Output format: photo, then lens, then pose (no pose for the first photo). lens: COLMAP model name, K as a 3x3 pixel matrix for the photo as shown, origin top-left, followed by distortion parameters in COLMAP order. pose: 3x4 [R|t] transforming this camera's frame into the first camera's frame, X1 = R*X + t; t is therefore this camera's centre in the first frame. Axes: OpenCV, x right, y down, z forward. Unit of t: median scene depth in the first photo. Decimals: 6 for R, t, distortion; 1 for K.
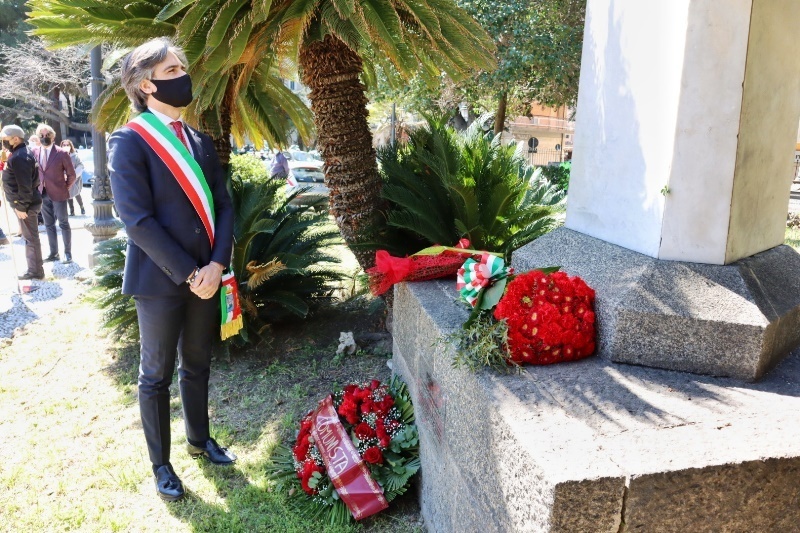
lens RADIAL K [[575.0, 0, 418.5], [0, 575.0, 285.5], [0, 0, 1]] dist [-0.138067, 0.100451]
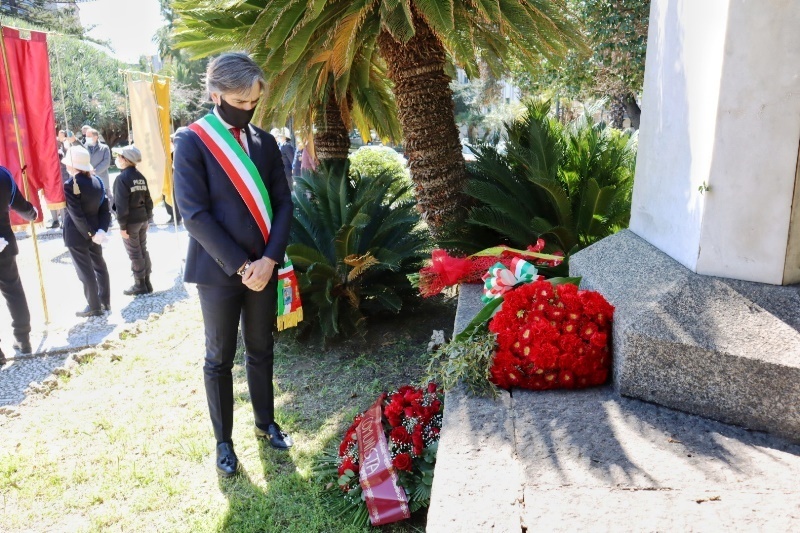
lens RADIAL K [[575.0, 0, 418.5], [0, 575.0, 285.5], [0, 0, 1]] dist [-0.138067, 0.100451]
pose [[0.946851, 0.050598, -0.317668, 0.240619], [-0.046323, 0.998706, 0.021002, -0.022396], [0.318320, -0.005170, 0.947969, 0.094244]]
